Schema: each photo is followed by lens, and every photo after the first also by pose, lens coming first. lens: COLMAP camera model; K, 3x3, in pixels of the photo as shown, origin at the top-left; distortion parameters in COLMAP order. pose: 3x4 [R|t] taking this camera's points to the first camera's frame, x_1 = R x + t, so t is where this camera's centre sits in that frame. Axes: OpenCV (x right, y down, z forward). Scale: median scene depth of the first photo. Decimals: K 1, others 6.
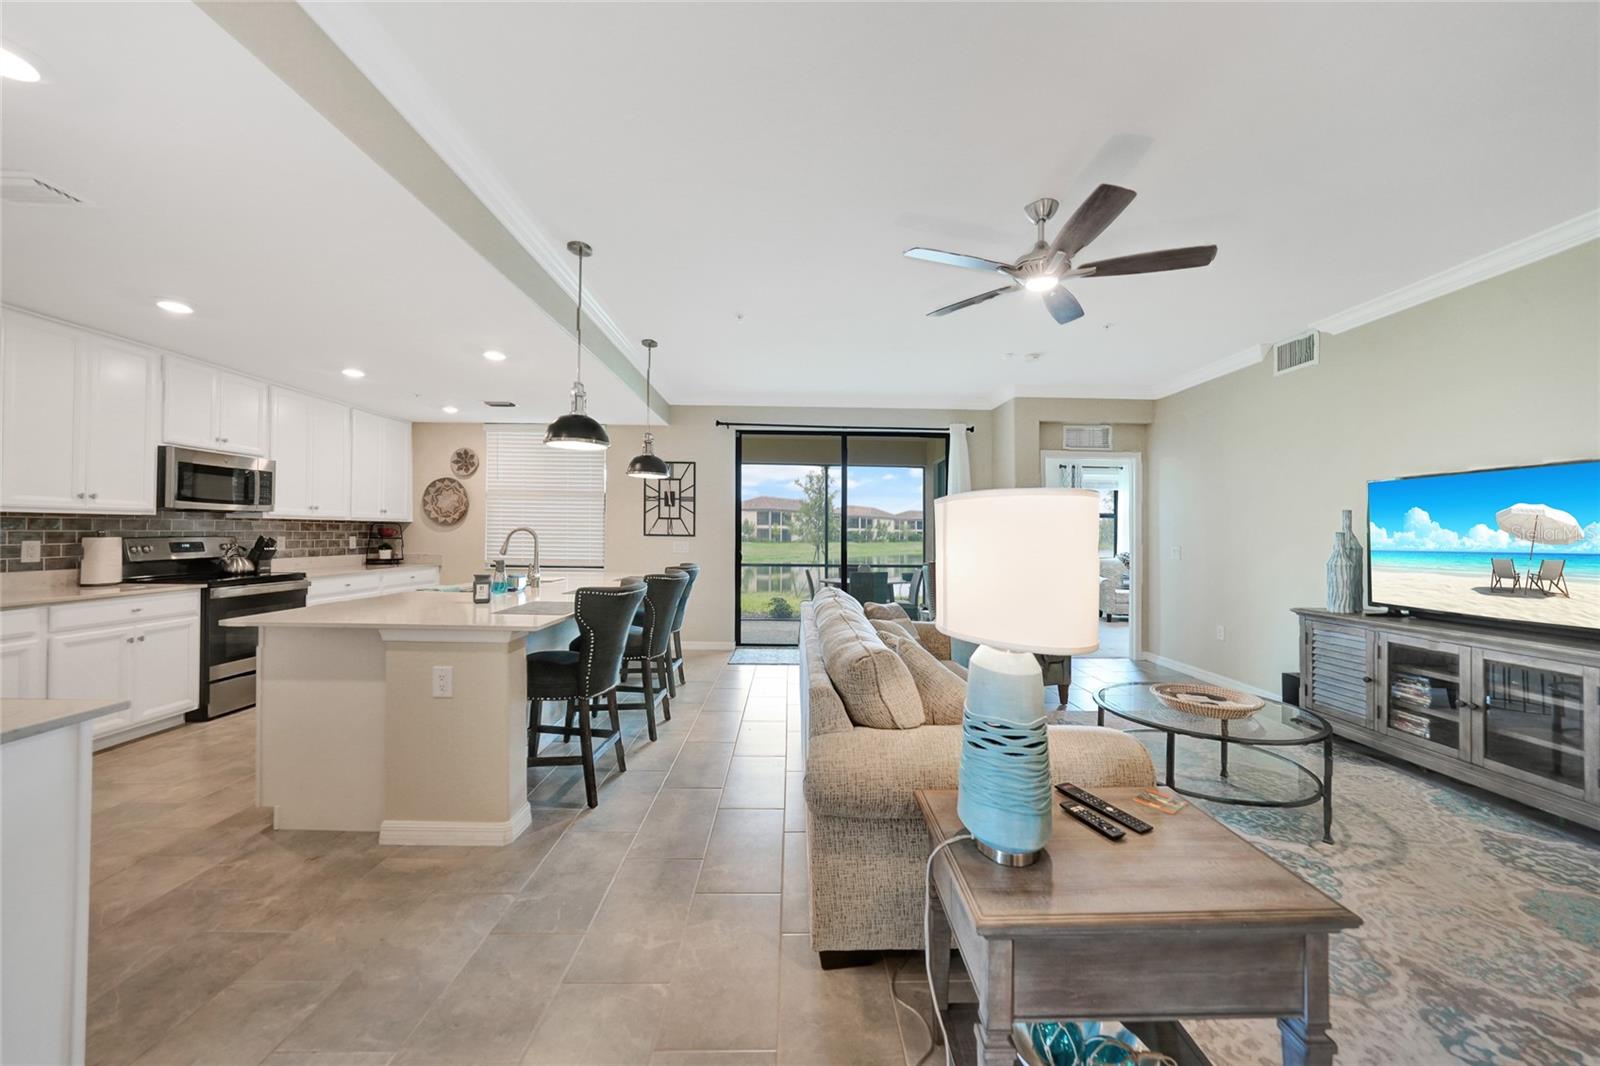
lens RADIAL K [[569.8, 0, 798.5], [0, 569.8, 536.9], [0, 0, 1]] dist [-0.020685, 0.000071]
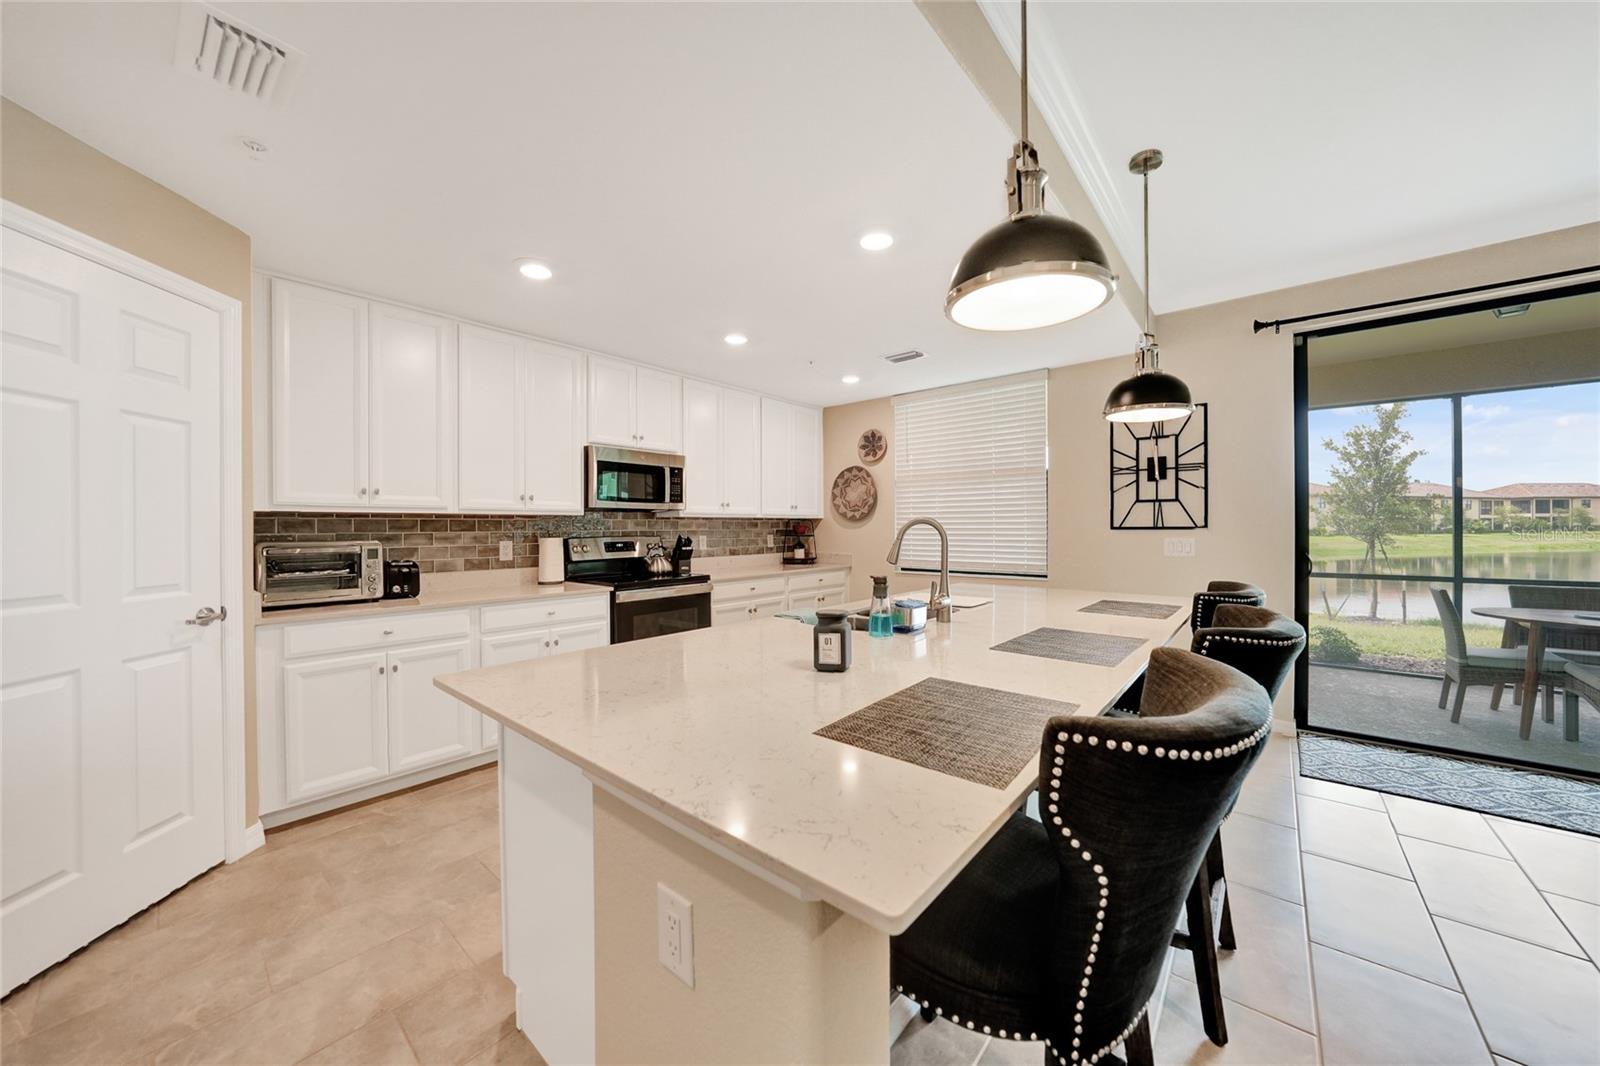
lens RADIAL K [[561.5, 0, 793.7], [0, 561.5, 530.4], [0, 0, 1]] dist [-0.018238, 0.000052]
pose [[0.750741, -0.013242, -0.660464, -0.141521], [0.010071, 0.999912, -0.008600, 0.000497], [0.660520, -0.000195, 0.750809, 0.330943]]
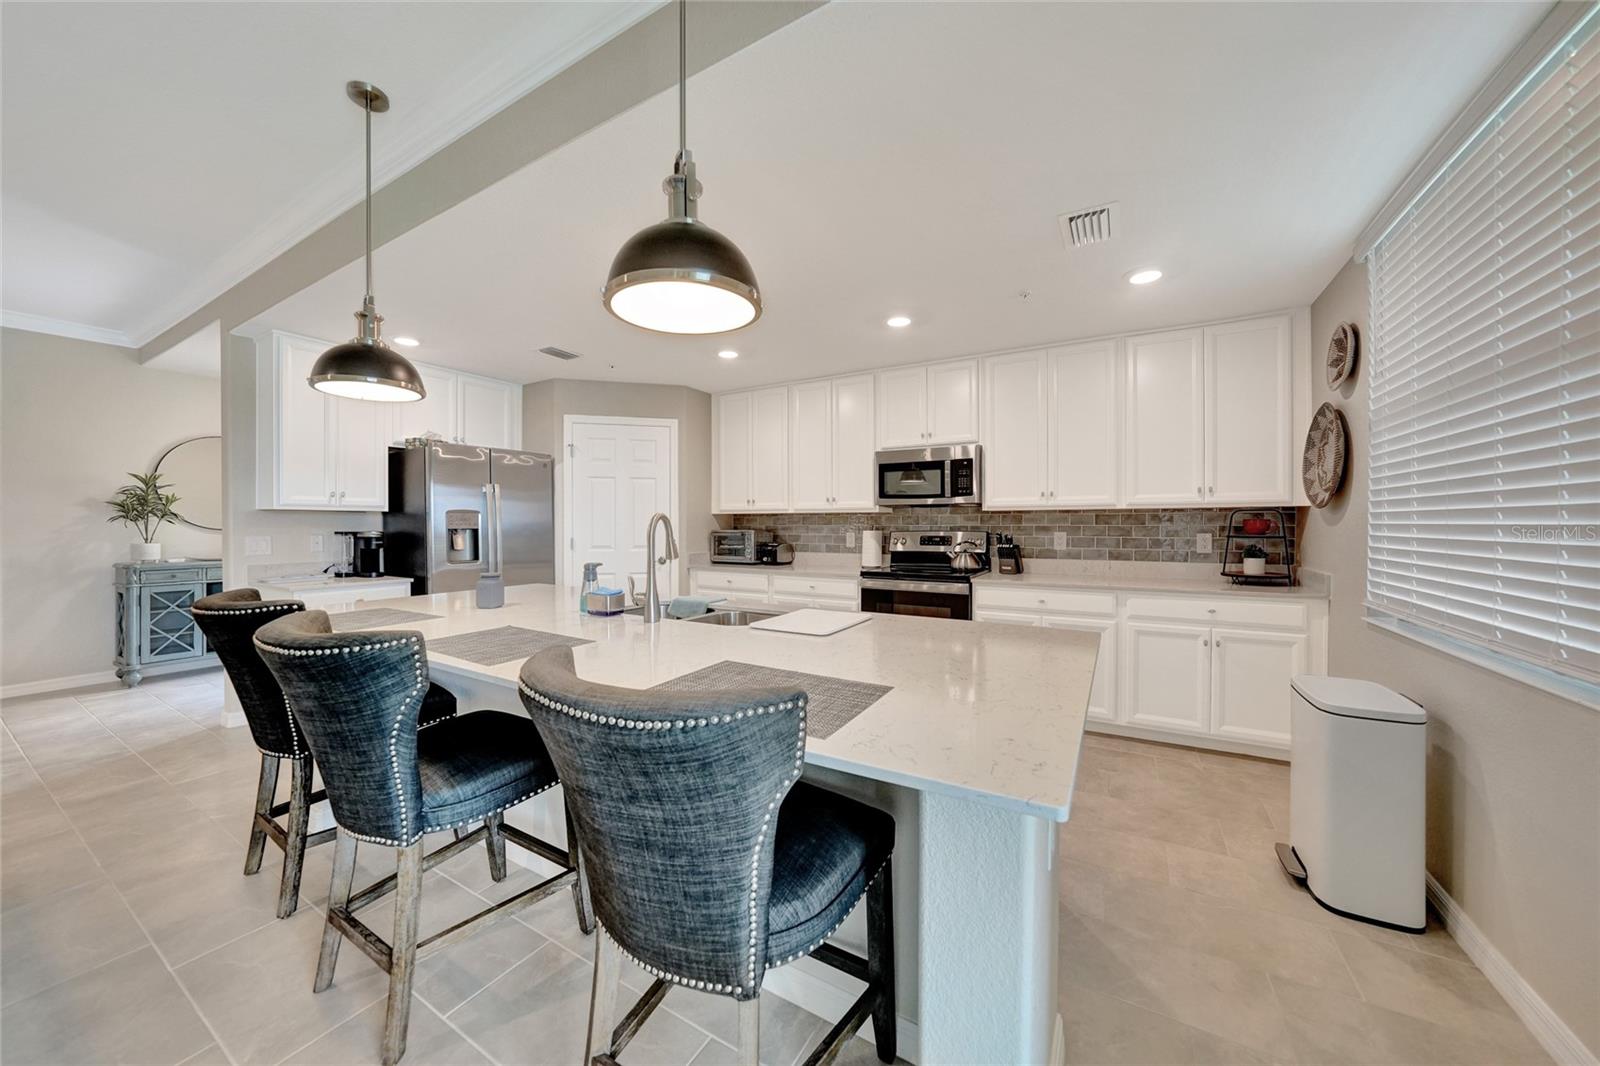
lens RADIAL K [[547.5, 0, 799.8], [0, 547.5, 518.6], [0, 0, 1]] dist [-0.014590, 0.000112]
pose [[-0.507161, -0.019336, -0.861634, -0.053157], [-0.010349, 0.999813, -0.016346, -0.002982], [0.861789, 0.000627, -0.507266, 0.976183]]
